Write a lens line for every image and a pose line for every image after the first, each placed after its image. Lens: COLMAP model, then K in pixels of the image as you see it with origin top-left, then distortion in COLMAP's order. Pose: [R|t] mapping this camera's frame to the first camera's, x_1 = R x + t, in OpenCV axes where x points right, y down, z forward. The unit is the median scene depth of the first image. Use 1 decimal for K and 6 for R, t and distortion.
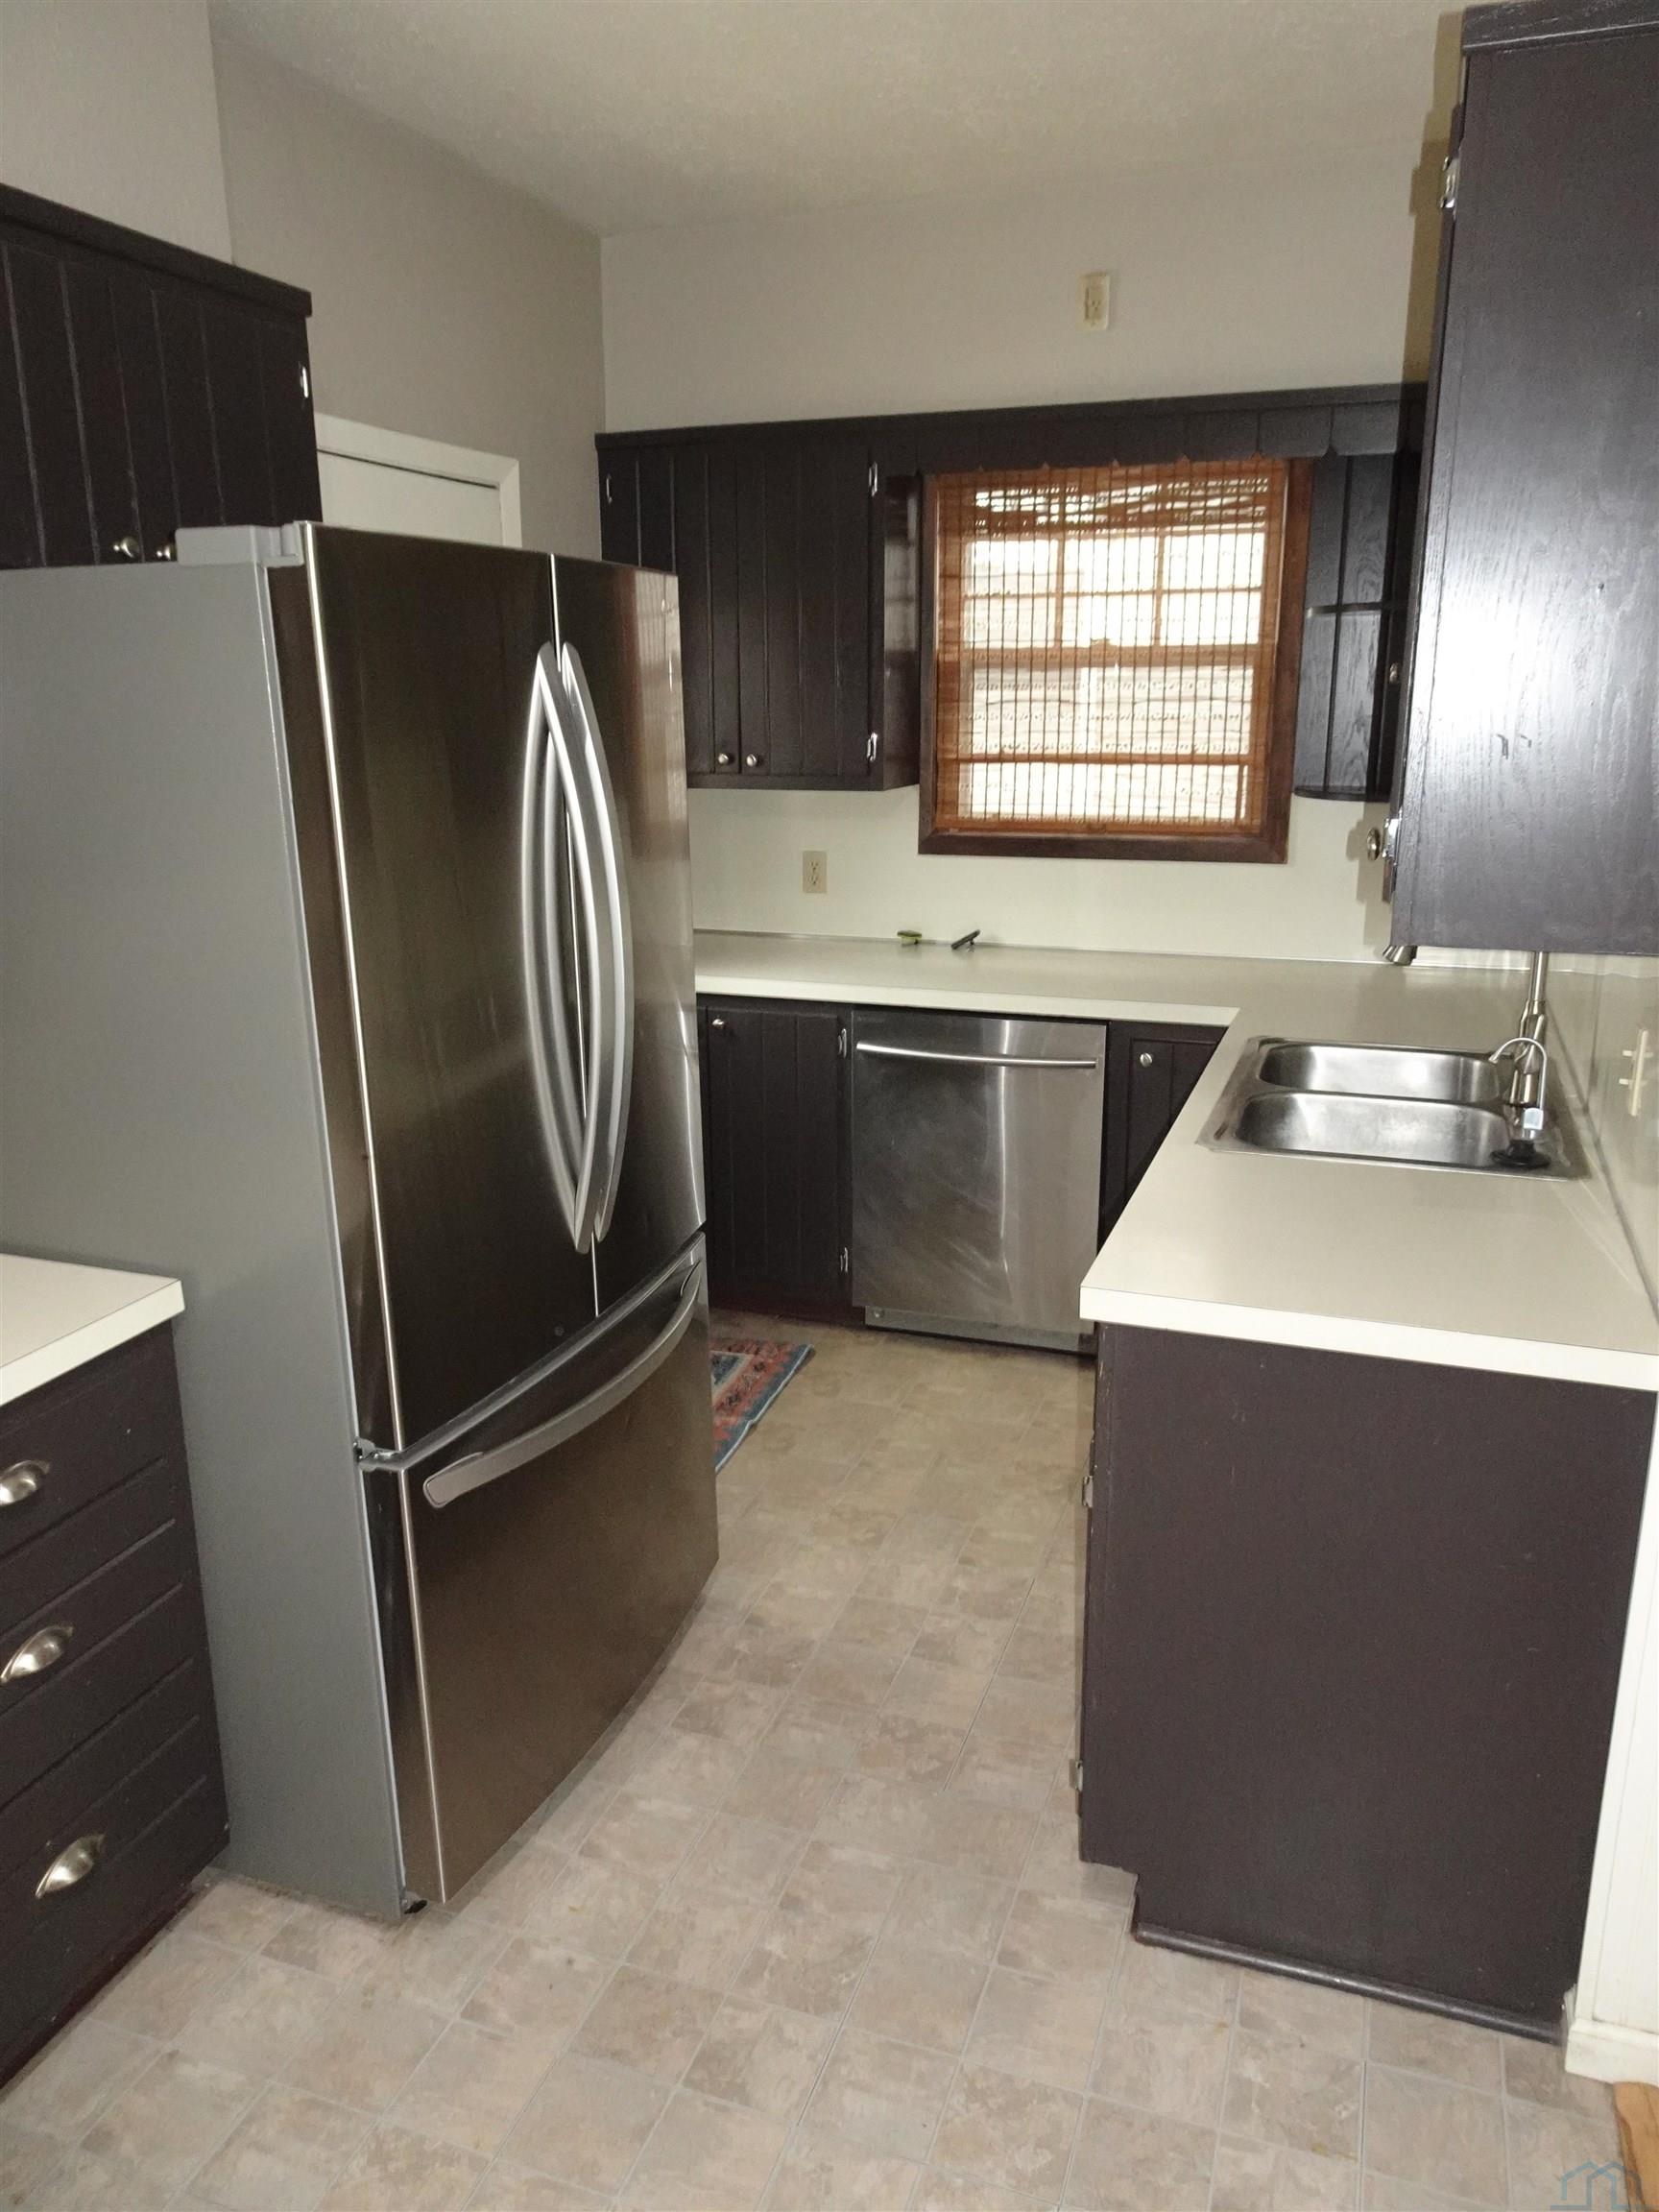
lens RADIAL K [[1592.9, 0, 833.3], [0, 1592.9, 1111.2], [0, 0, 1]] dist [0.003077, -0.001374]
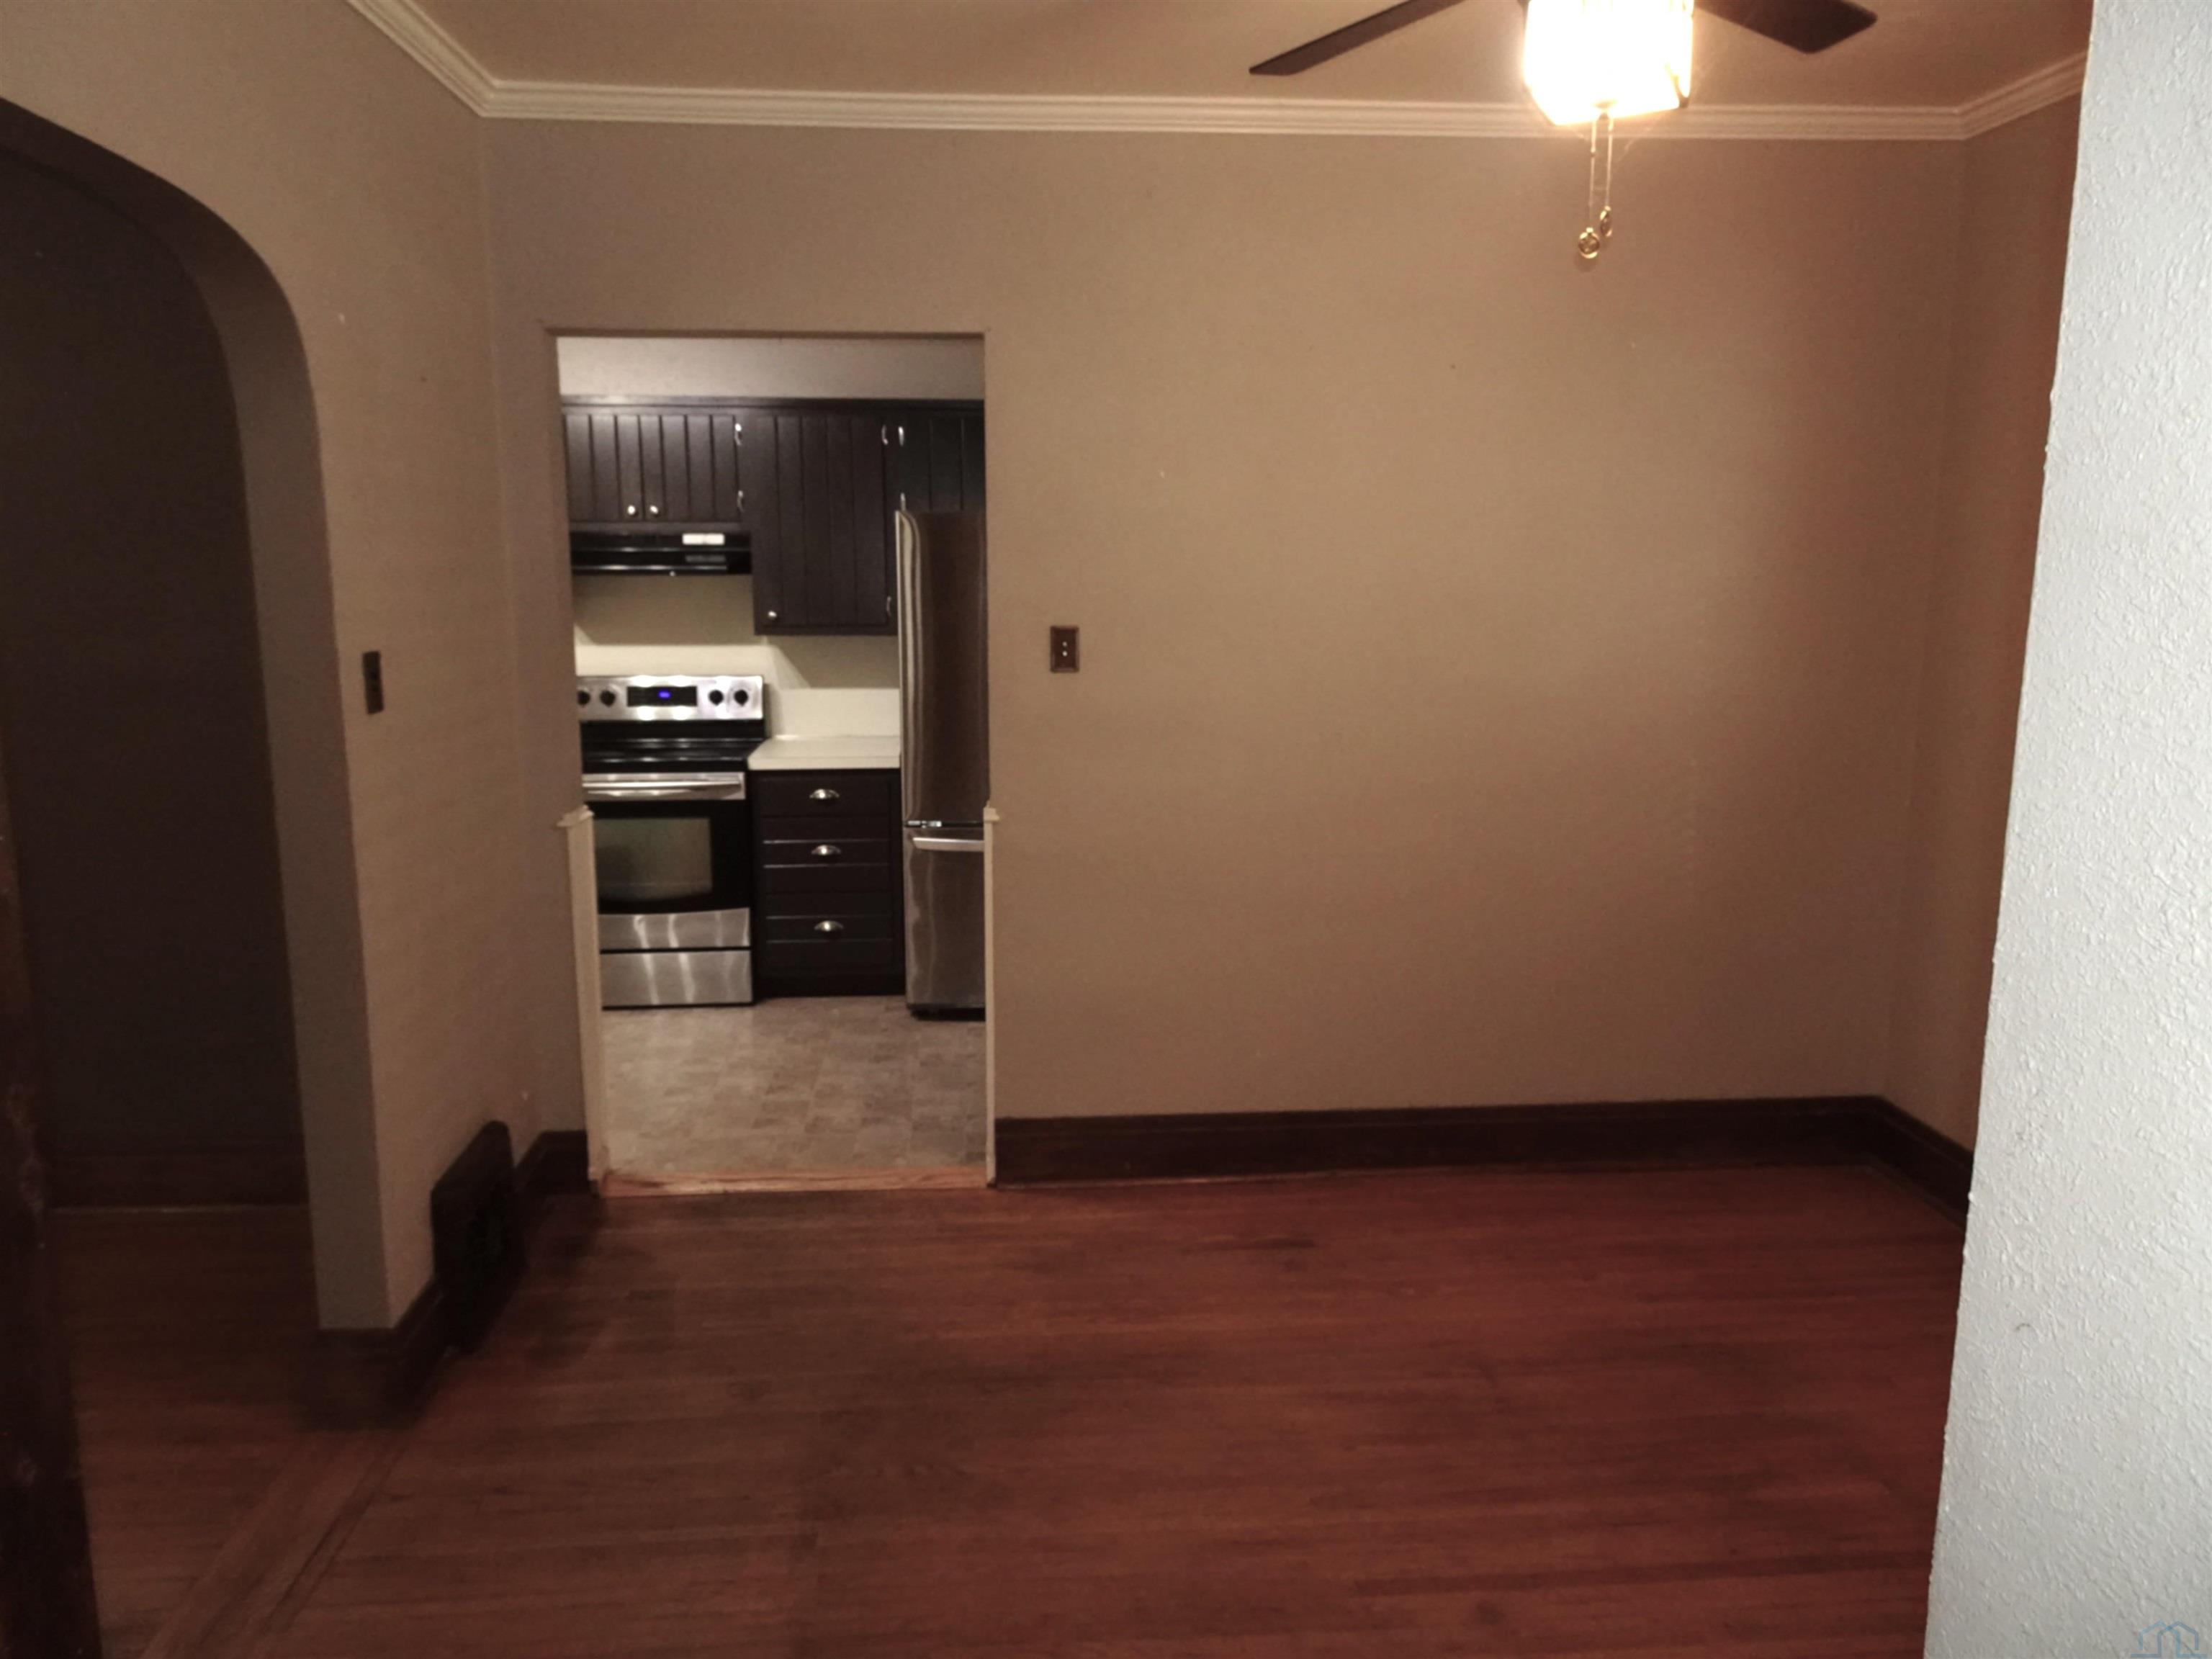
lens RADIAL K [[1592.9, 0, 1100.2], [0, 1592.9, 840.0], [0, 0, 1]] dist [0.003077, -0.001374]
pose [[0.415078, 0.168615, -0.894024, 1.342489], [-0.260143, 0.963643, 0.060966, -0.007169], [0.871800, 0.207269, 0.443852, 0.025163]]
